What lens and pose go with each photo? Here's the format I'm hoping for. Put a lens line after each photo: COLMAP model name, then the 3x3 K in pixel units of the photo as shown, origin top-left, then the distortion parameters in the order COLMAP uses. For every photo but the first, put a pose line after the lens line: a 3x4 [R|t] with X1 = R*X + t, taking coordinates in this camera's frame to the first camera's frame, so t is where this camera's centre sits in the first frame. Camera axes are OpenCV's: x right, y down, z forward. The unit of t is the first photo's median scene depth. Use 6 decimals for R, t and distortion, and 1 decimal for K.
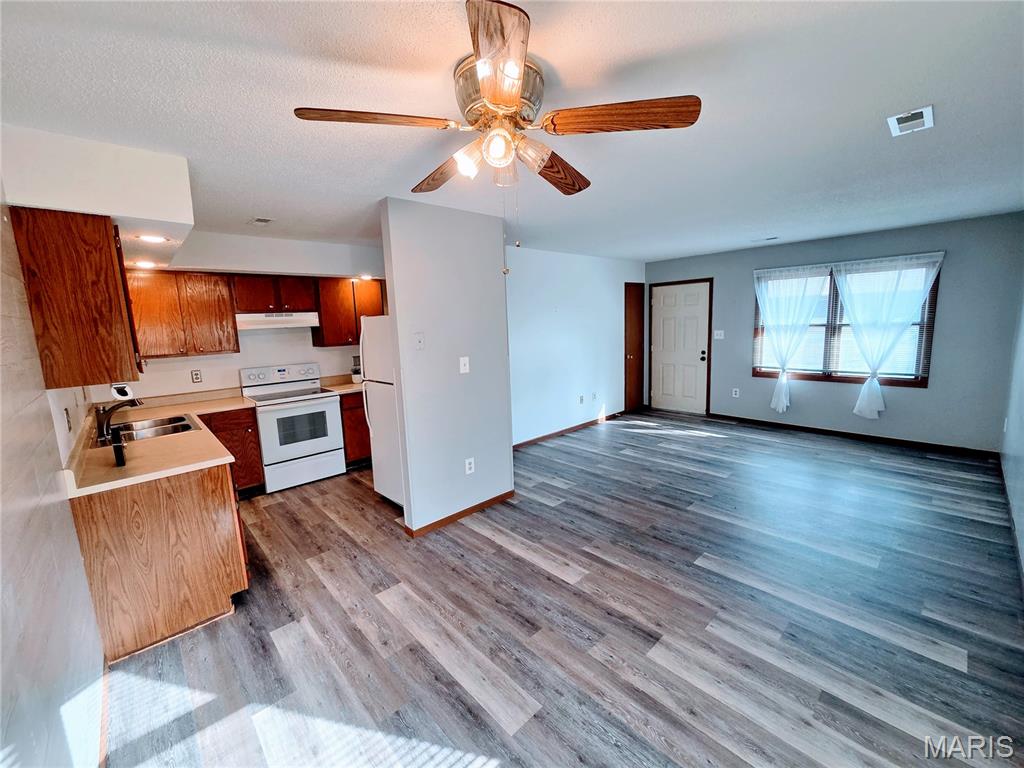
lens RADIAL K [[418.5, 0, 518.1], [0, 418.5, 381.2], [0, 0, 1]] dist [0.000557, 0.000420]
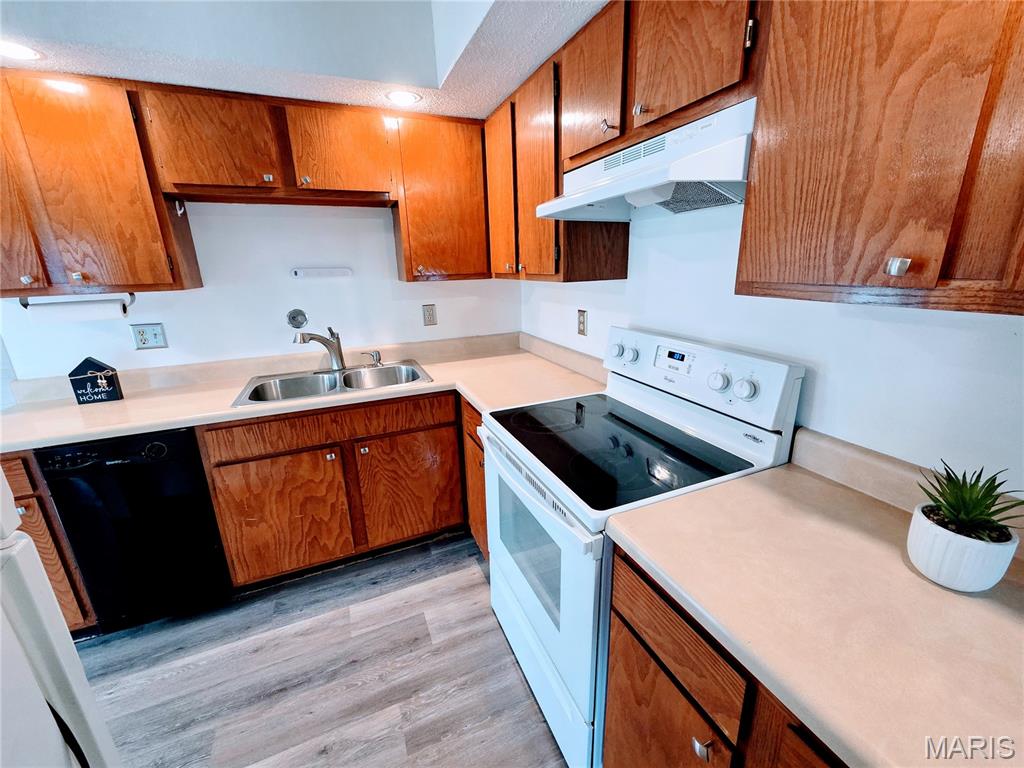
lens RADIAL K [[418.5, 0, 518.1], [0, 418.5, 381.2], [0, 0, 1]] dist [0.000557, 0.000420]
pose [[-0.331497, 0.304898, -0.892831, -0.381283], [-0.102017, 0.929208, 0.355198, -0.162739], [0.937924, 0.208831, -0.276925, 1.510152]]
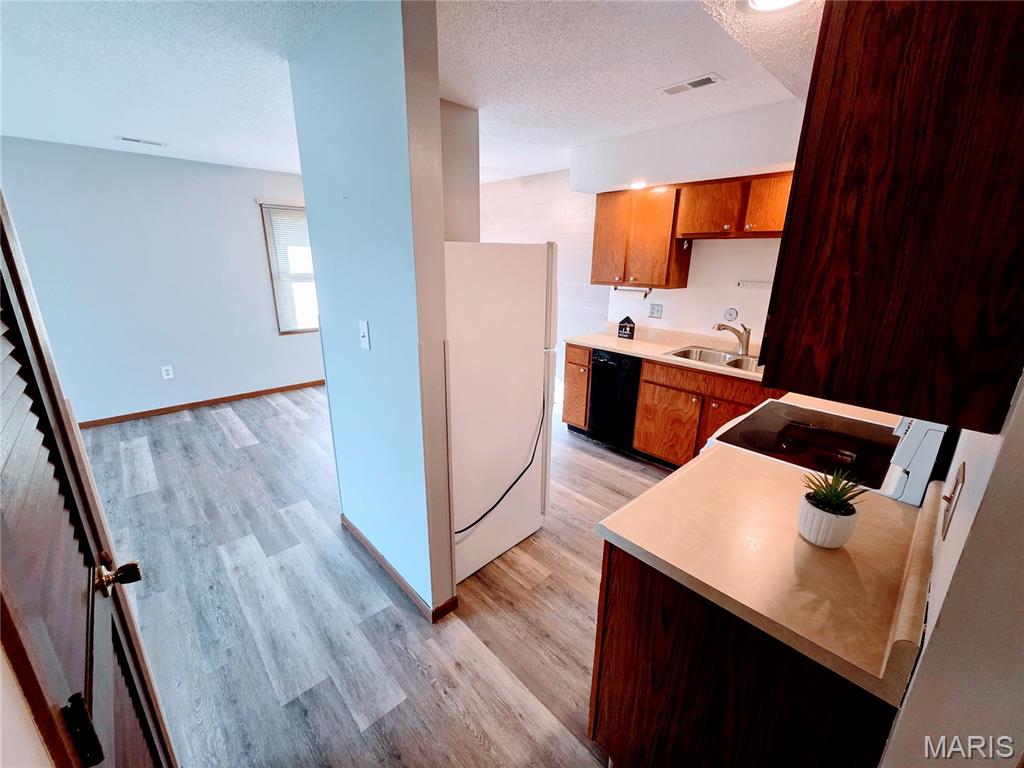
lens RADIAL K [[418.5, 0, 518.1], [0, 418.5, 381.2], [0, 0, 1]] dist [0.000557, 0.000420]
pose [[-0.999746, 0.022540, 0.000168, -0.389713], [0.020504, 0.906281, 0.422177, -0.278401], [0.009363, 0.422073, -0.906513, 1.974446]]
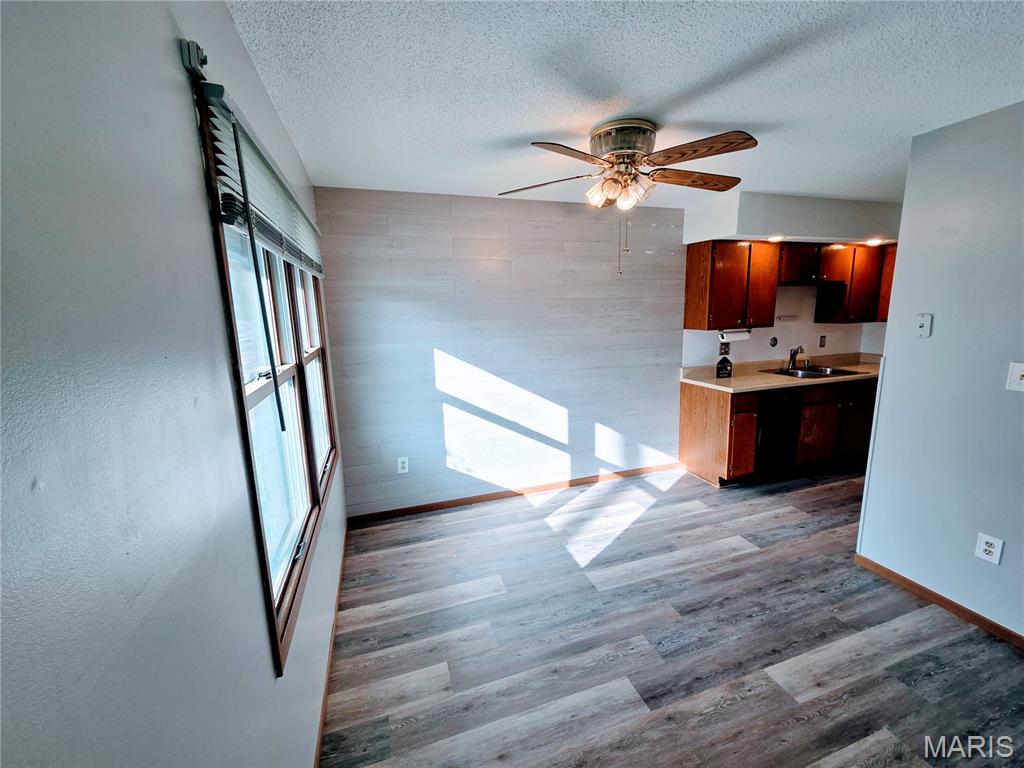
lens RADIAL K [[405.5, 0, 514.4], [0, 405.5, 371.3], [0, 0, 1]] dist [0.000176, 0.000078]
pose [[-0.412055, 0.192347, -0.890625, 0.725473], [-0.097180, 0.962611, 0.252854, -0.136679], [0.905962, 0.190741, -0.377957, 0.661560]]
